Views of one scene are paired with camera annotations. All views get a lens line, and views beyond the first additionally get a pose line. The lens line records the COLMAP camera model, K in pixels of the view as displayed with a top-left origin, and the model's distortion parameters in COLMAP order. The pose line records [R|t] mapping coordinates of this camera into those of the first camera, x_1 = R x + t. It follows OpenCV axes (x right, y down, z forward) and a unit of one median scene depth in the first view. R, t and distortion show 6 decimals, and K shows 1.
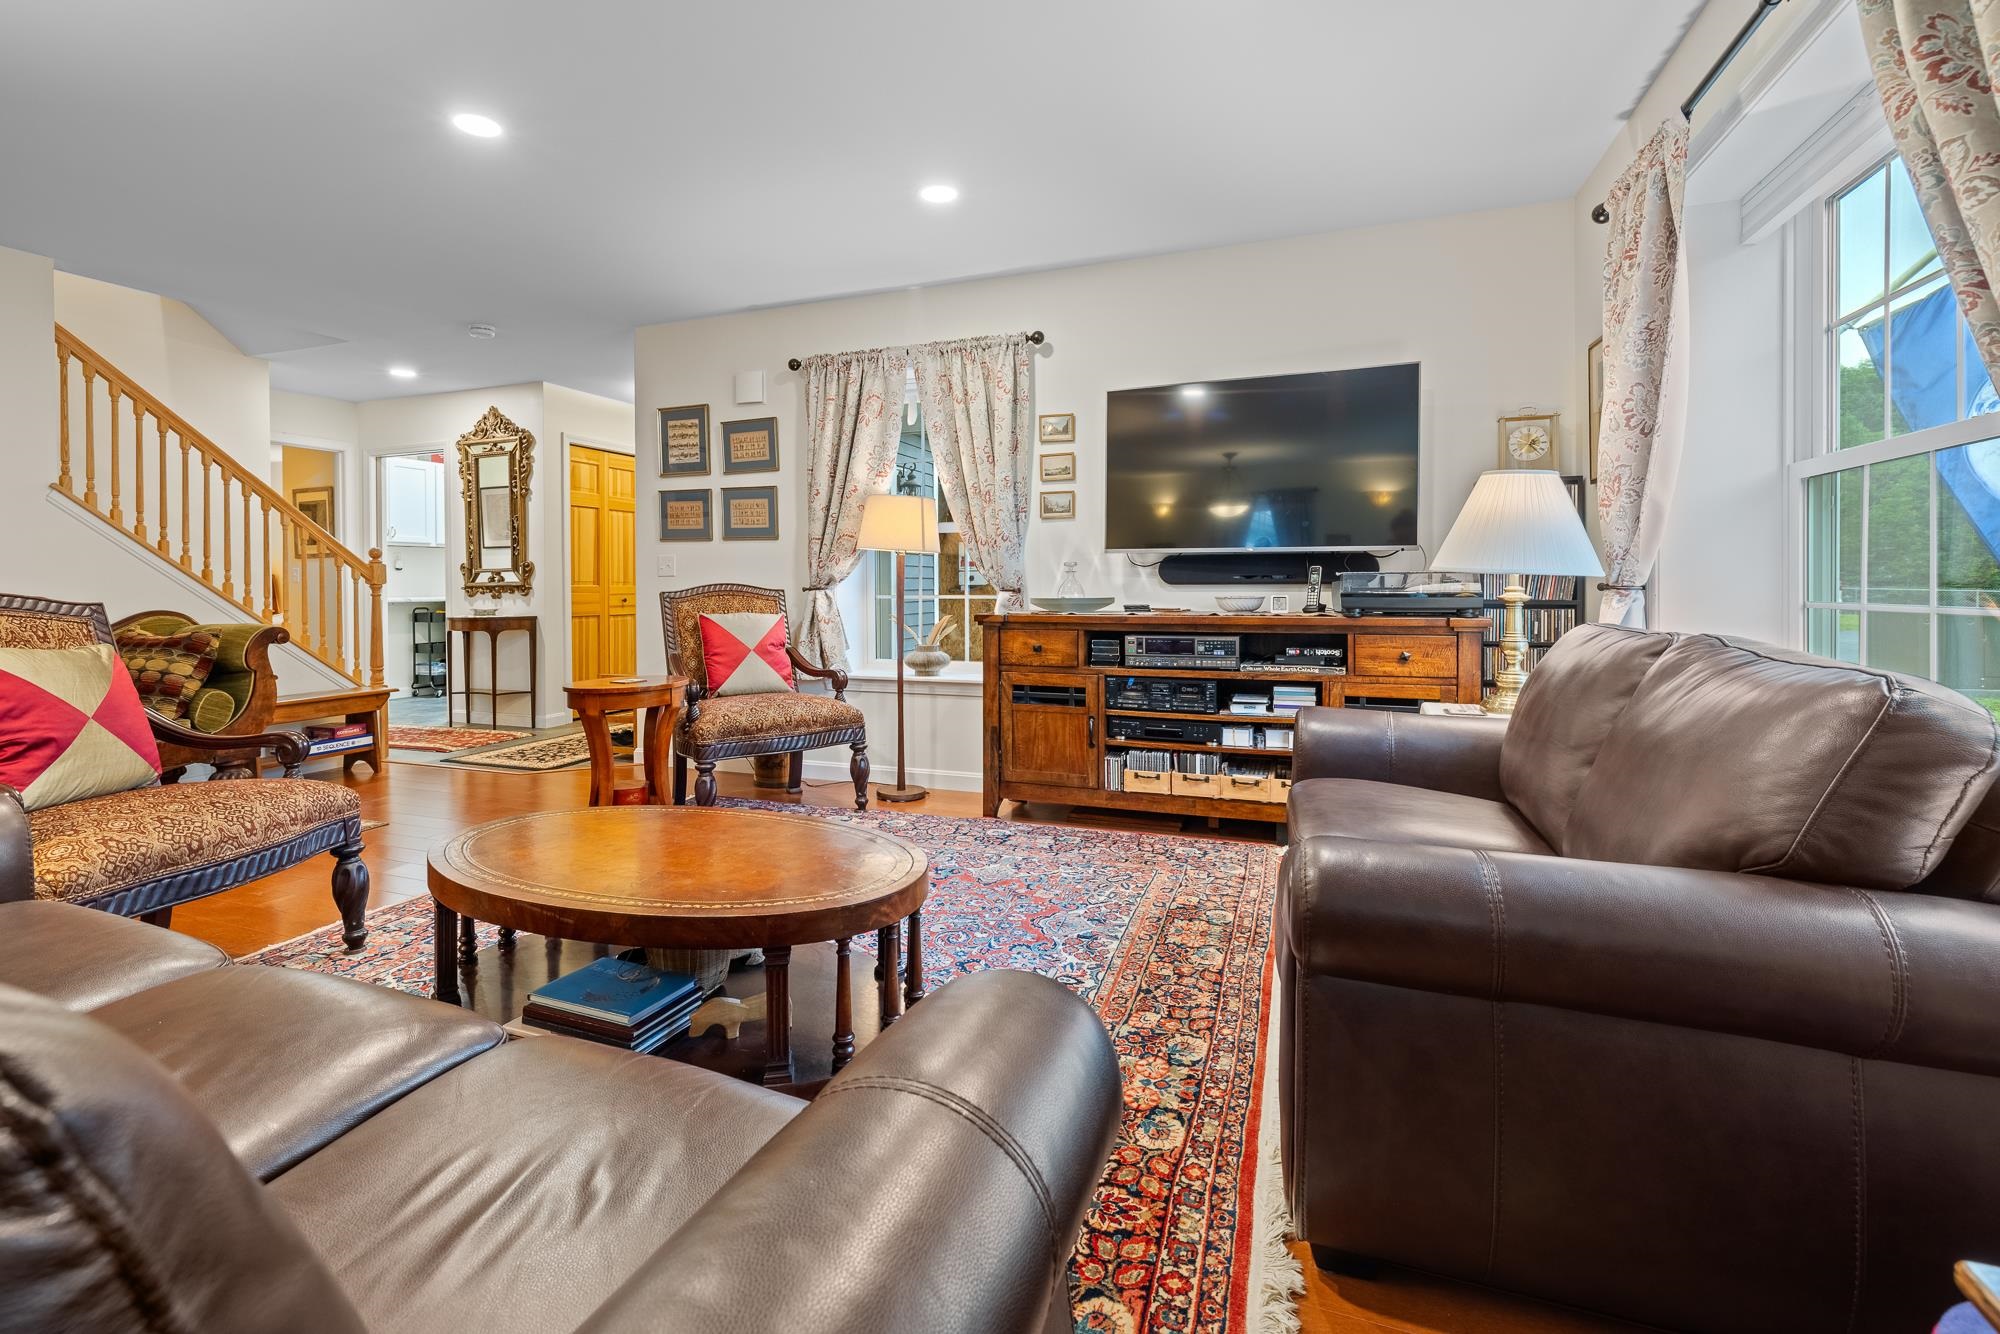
lens RADIAL K [[865.0, 0, 979.5], [0, 865.0, 594.4], [0, 0, 1]] dist [-0.002599, 0.000155]
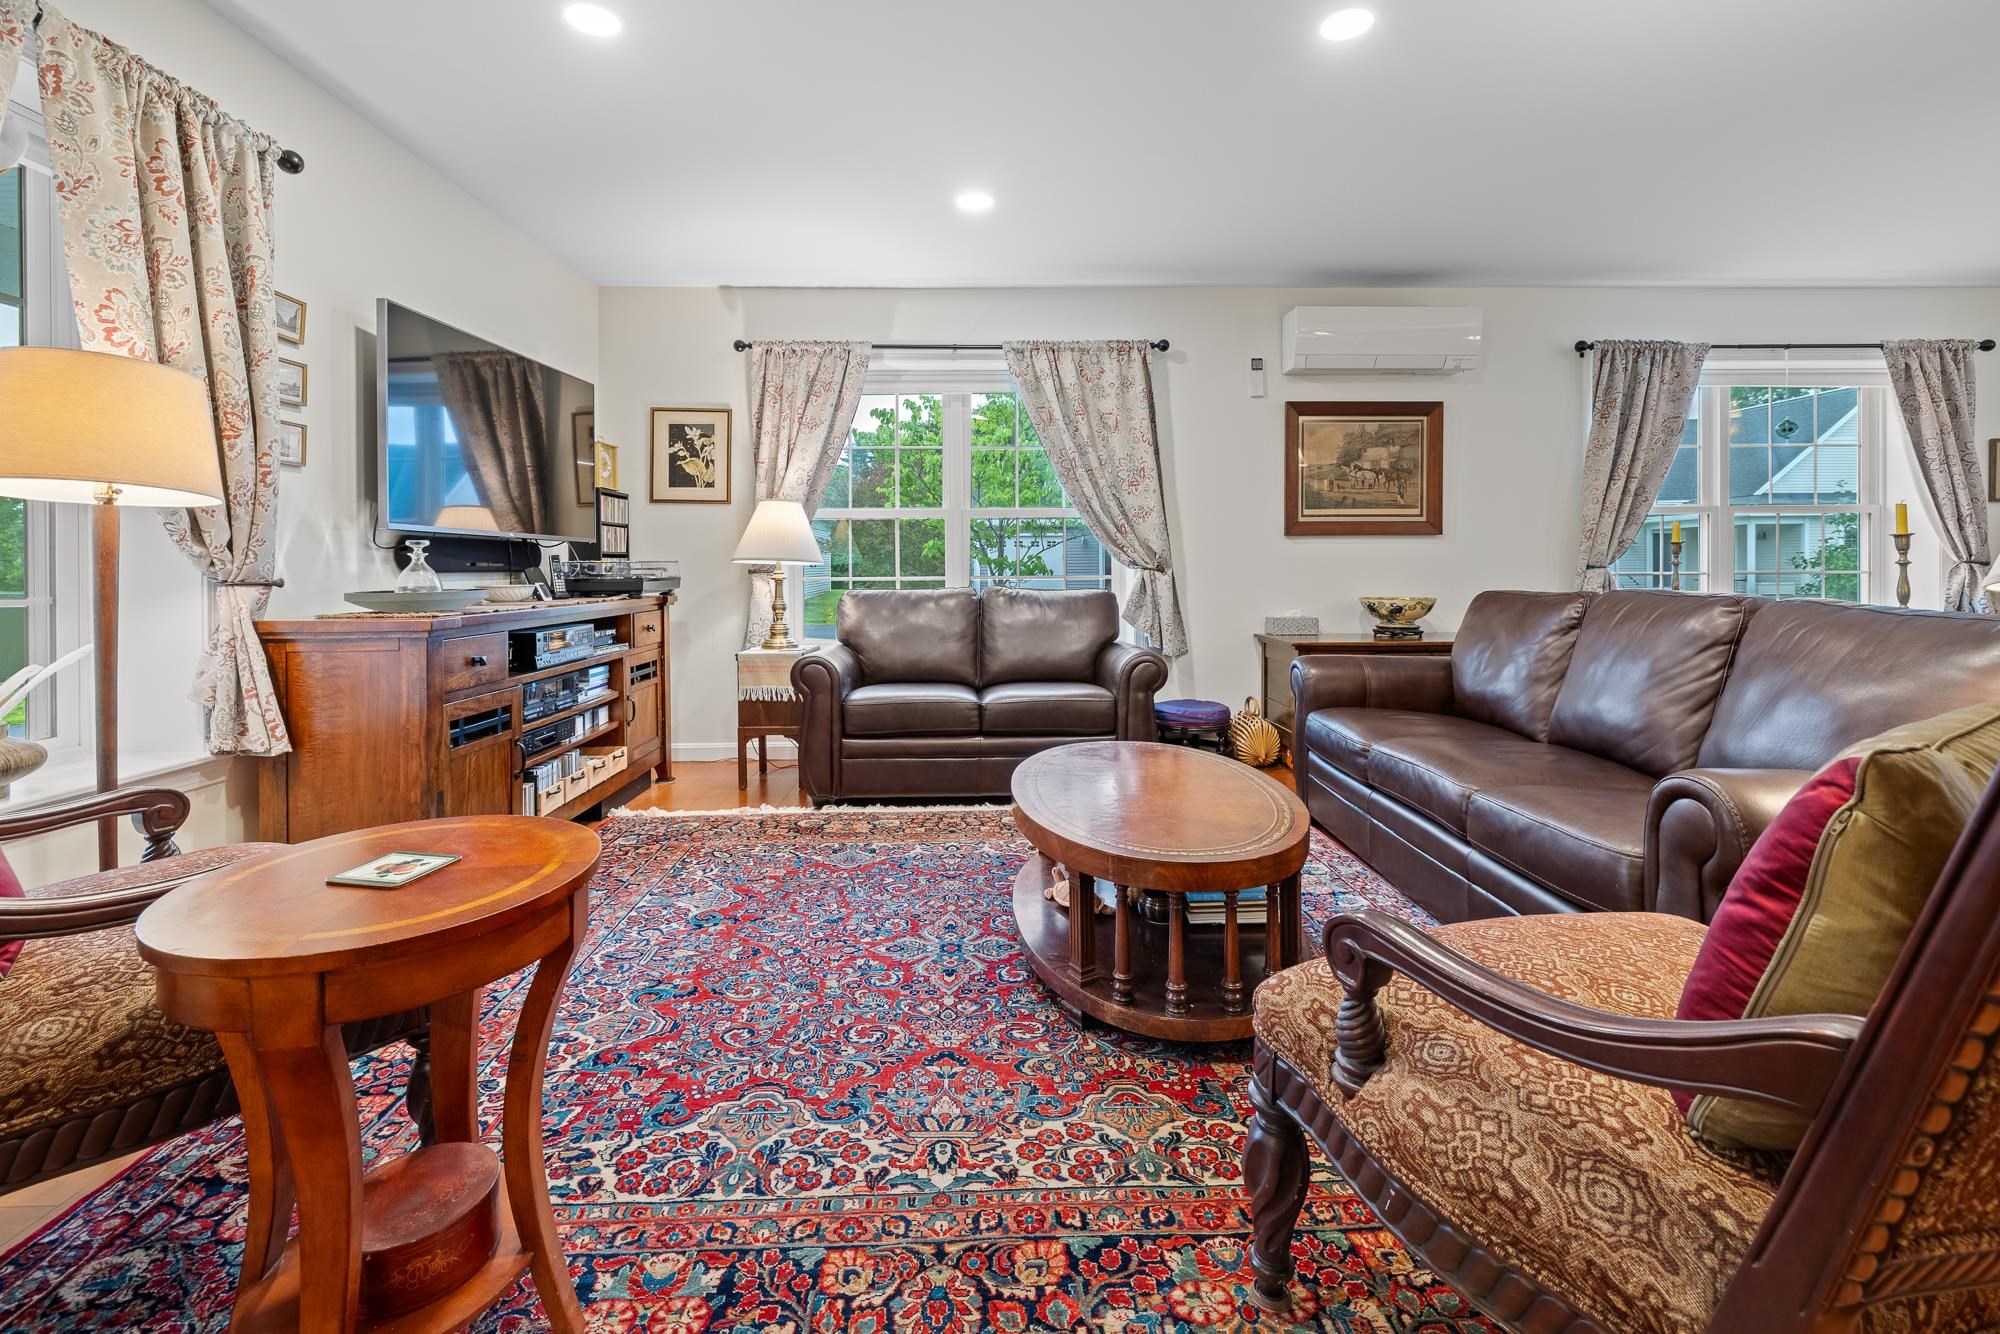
lens RADIAL K [[865.0, 0, 1003.8], [0, 865.0, 575.9], [0, 0, 1]] dist [-0.002599, 0.000155]
pose [[-0.362690, -0.002504, 0.931906, -0.586449], [0.021449, 0.999709, 0.011034, -0.004961], [-0.931663, 0.023990, -0.362531, 0.667438]]
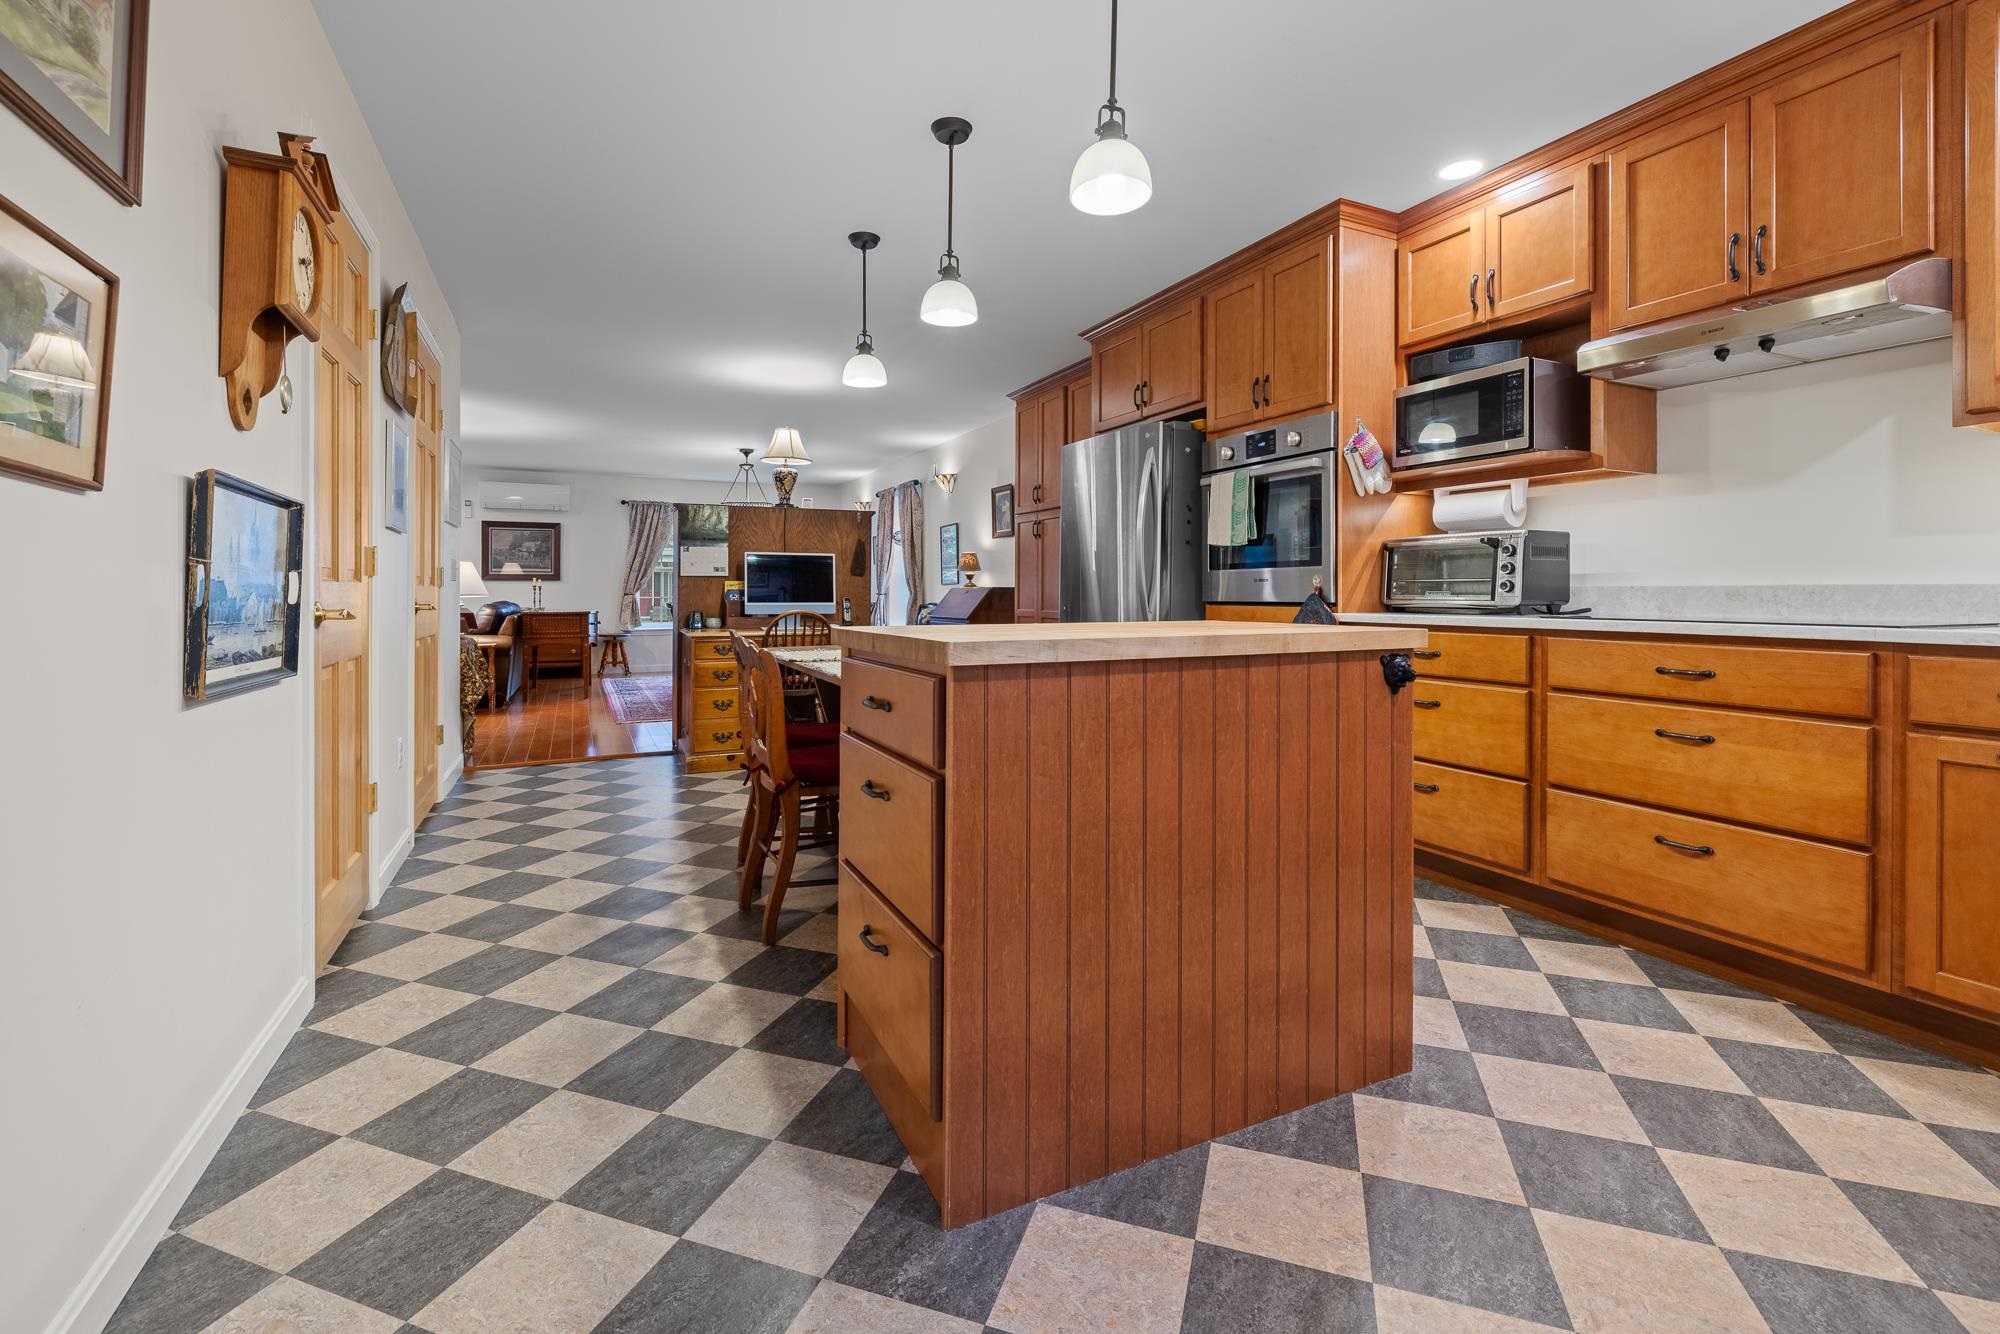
lens RADIAL K [[865.0, 0, 997.2], [0, 865.0, 585.0], [0, 0, 1]] dist [-0.002599, 0.000155]
pose [[-0.722924, 0.014173, 0.690782, -2.281459], [0.017078, 0.999851, -0.002642, 0.007904], [-0.690716, 0.009887, -0.723058, 0.694947]]
